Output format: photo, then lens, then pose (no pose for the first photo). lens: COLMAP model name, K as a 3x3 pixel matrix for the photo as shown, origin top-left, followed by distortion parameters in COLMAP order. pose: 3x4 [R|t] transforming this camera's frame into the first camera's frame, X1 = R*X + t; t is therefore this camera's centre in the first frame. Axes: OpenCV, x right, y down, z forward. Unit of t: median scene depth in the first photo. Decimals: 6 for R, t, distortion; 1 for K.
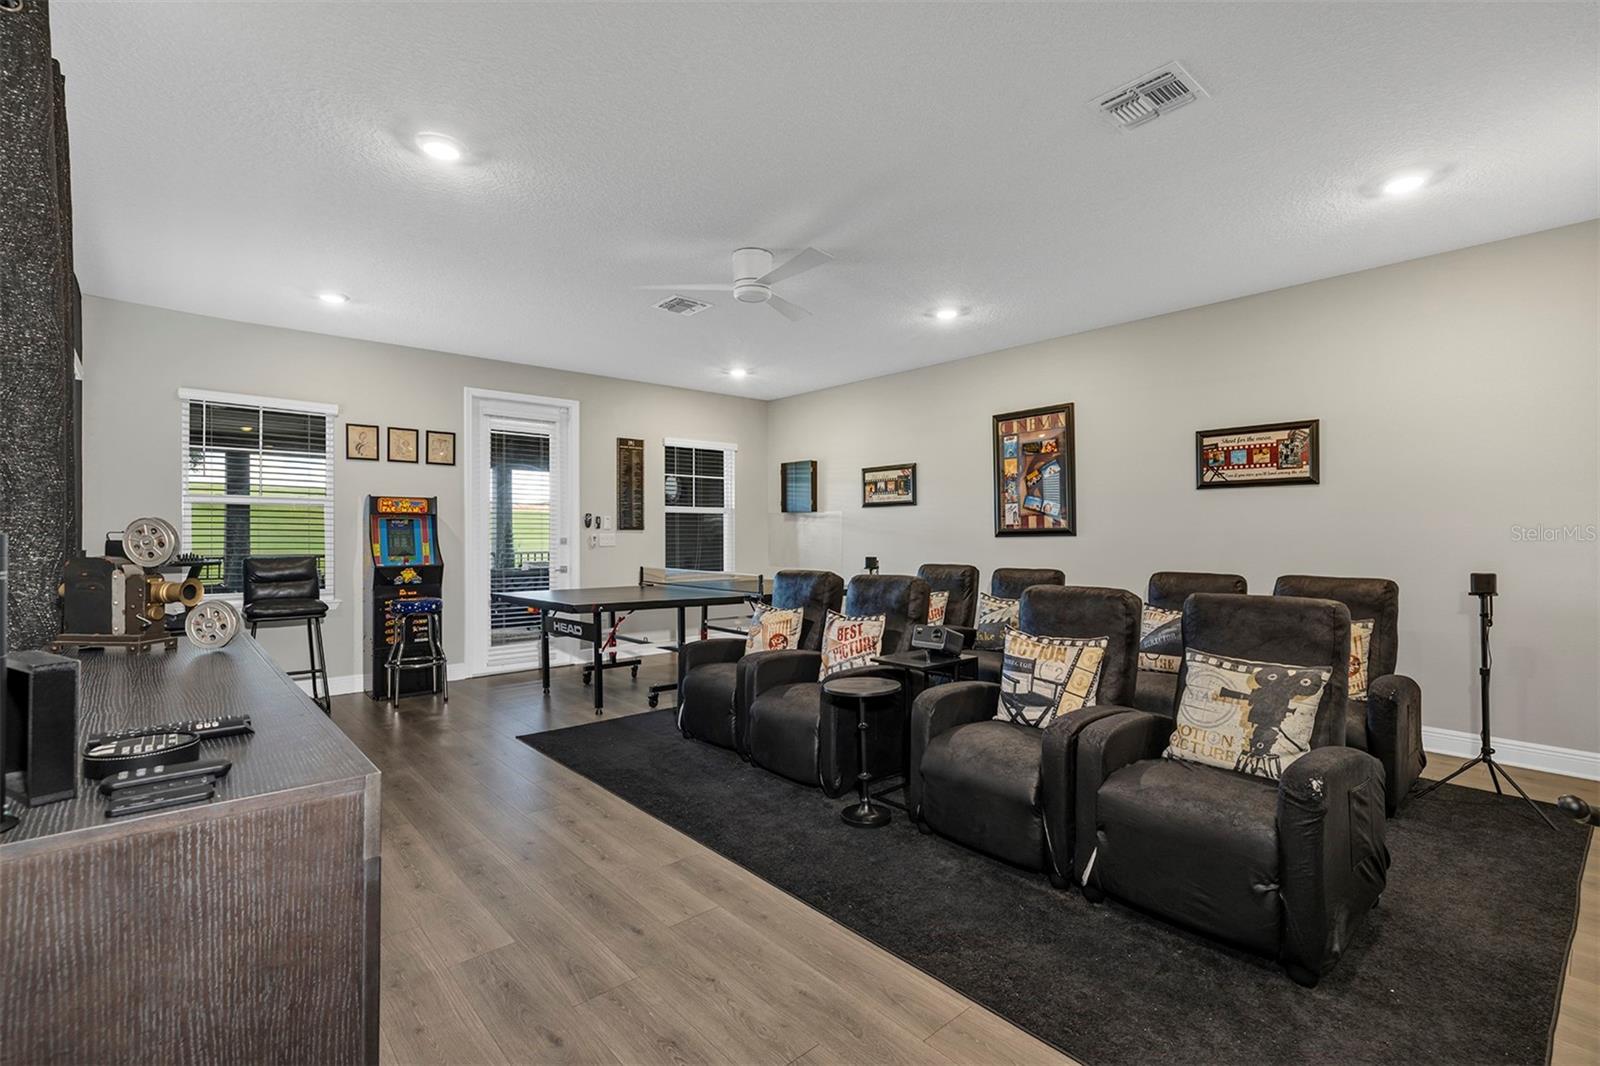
lens RADIAL K [[734.8, 0, 791.7], [0, 734.8, 528.3], [0, 0, 1]] dist [0.000672, 0.000687]
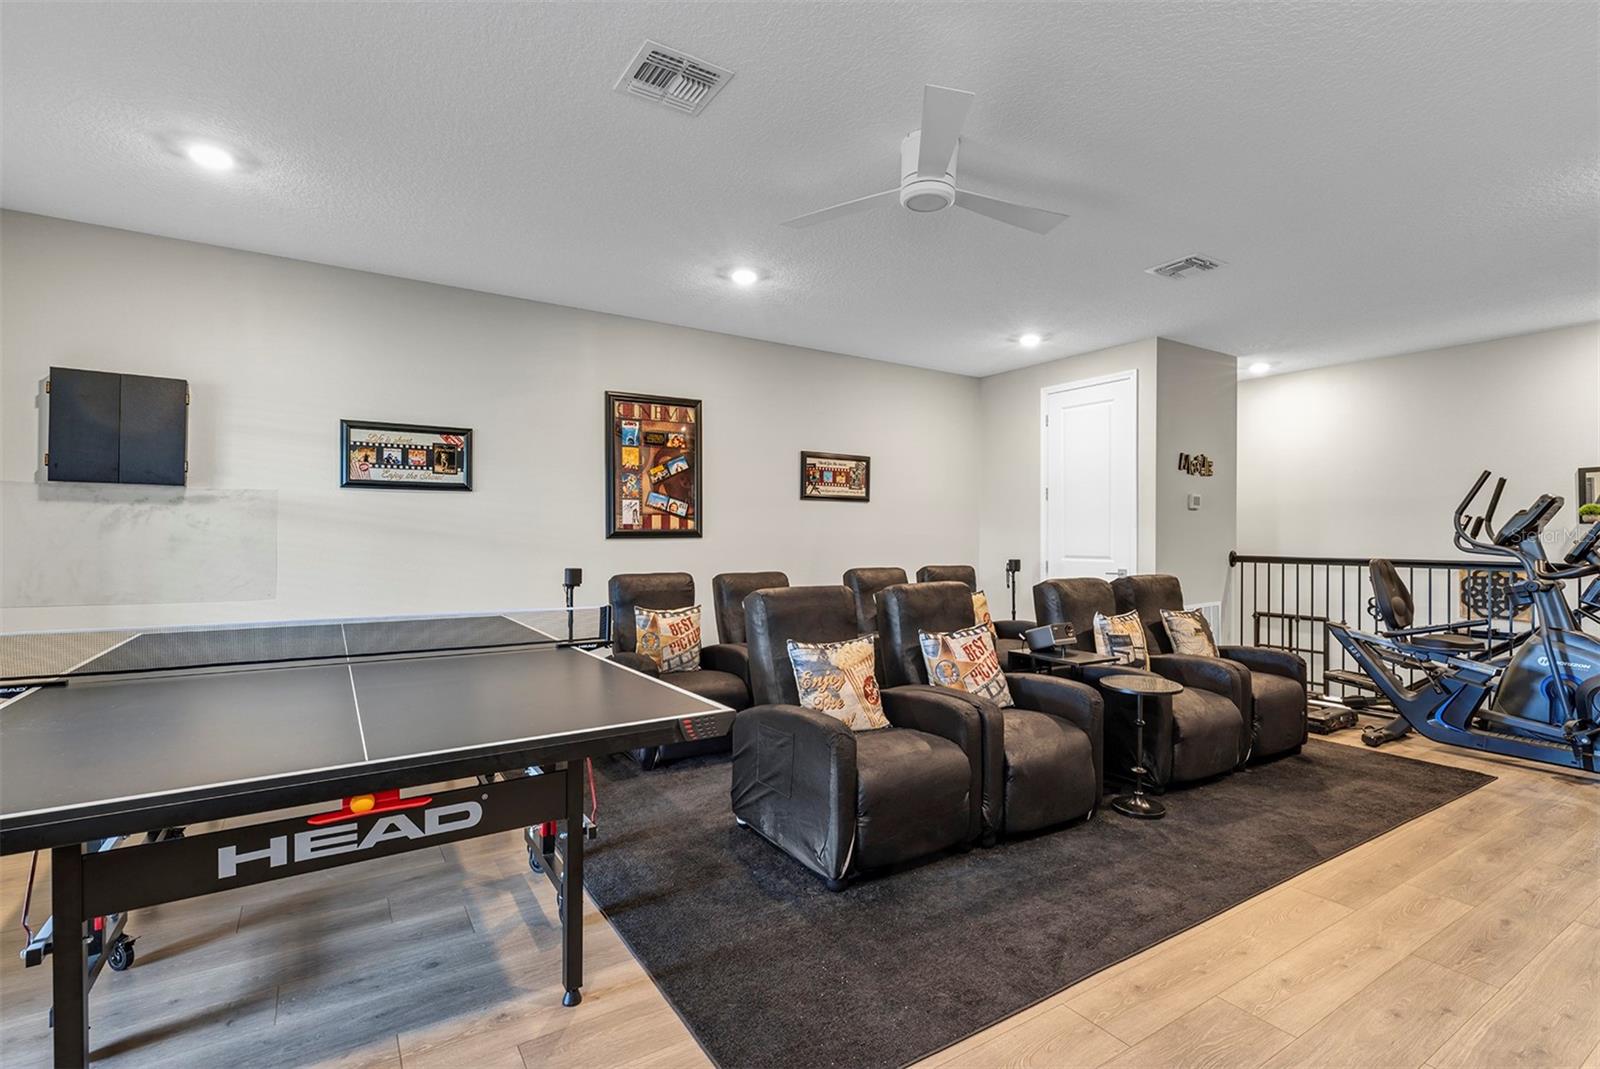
lens RADIAL K [[734.8, 0, 788.1], [0, 734.8, 532.7], [0, 0, 1]] dist [0.000672, 0.000687]
pose [[0.146579, 0.008668, 0.989161, -0.523454], [-0.014852, 0.999868, -0.006561, 0.007556], [-0.989087, -0.013729, 0.146688, 0.698708]]
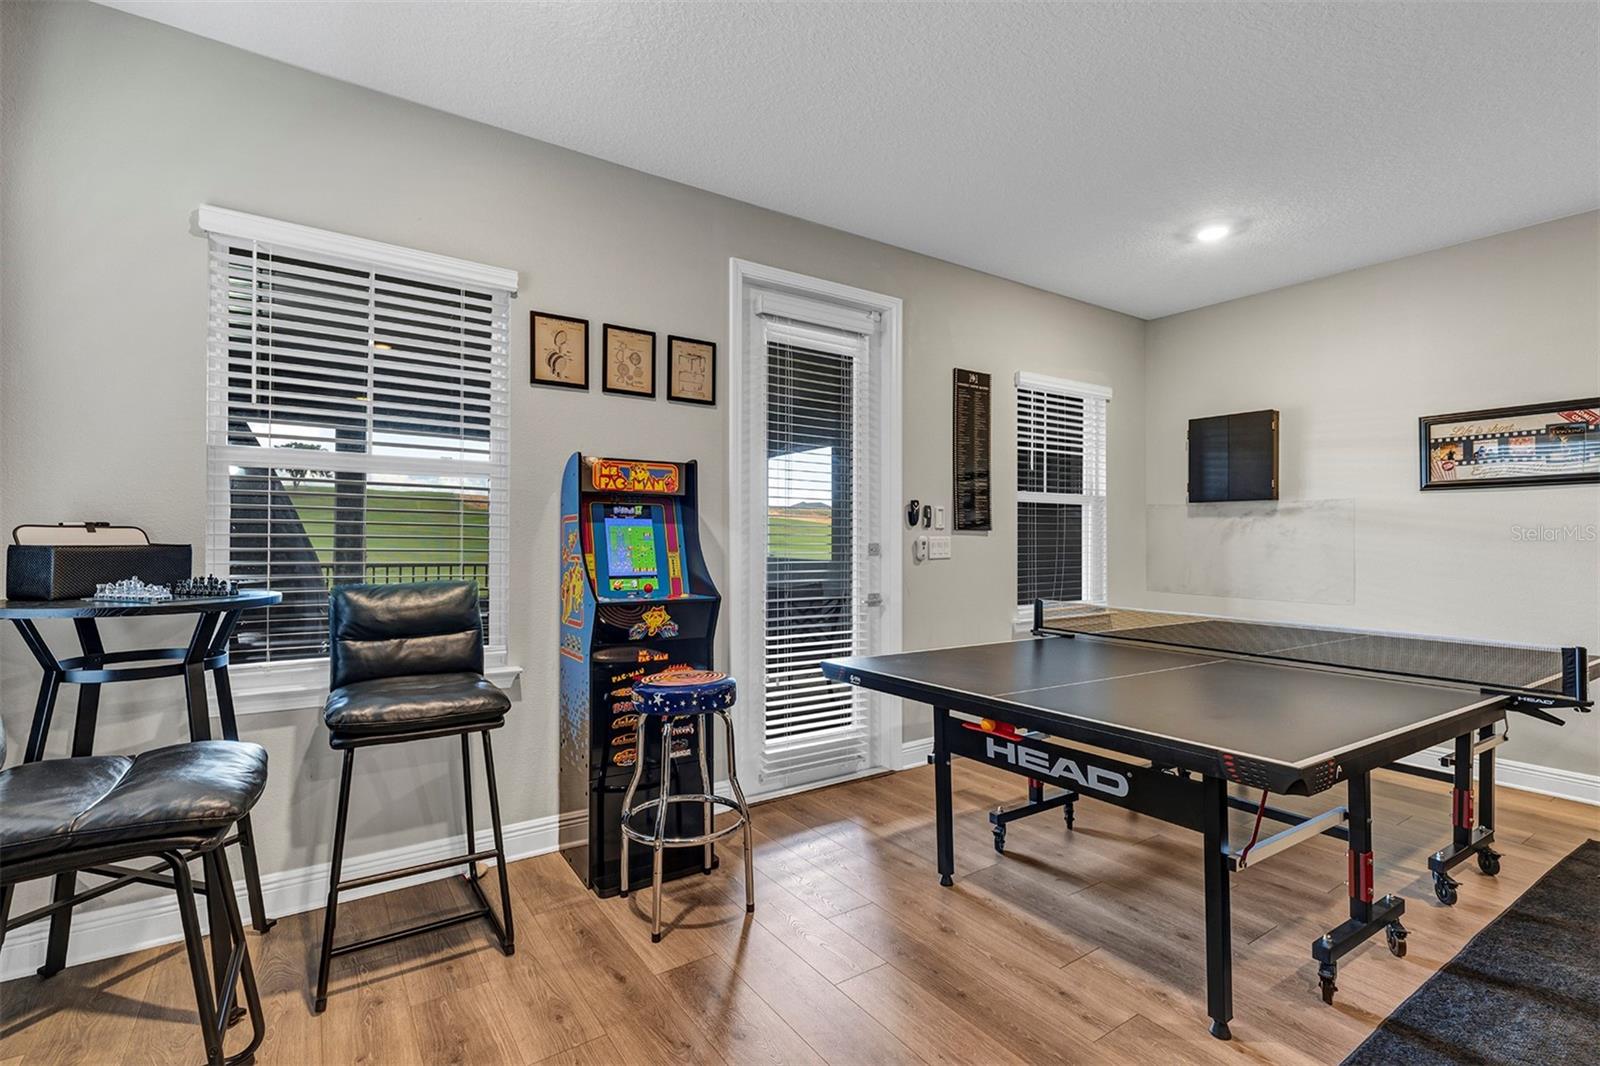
lens RADIAL K [[734.8, 0, 795.3], [0, 734.8, 538.0], [0, 0, 1]] dist [0.000672, 0.000687]
pose [[0.991879, 0.007599, -0.126958, -0.351555], [-0.006416, 0.999932, 0.009726, 0.004616], [0.127023, -0.008833, 0.991860, 0.510348]]
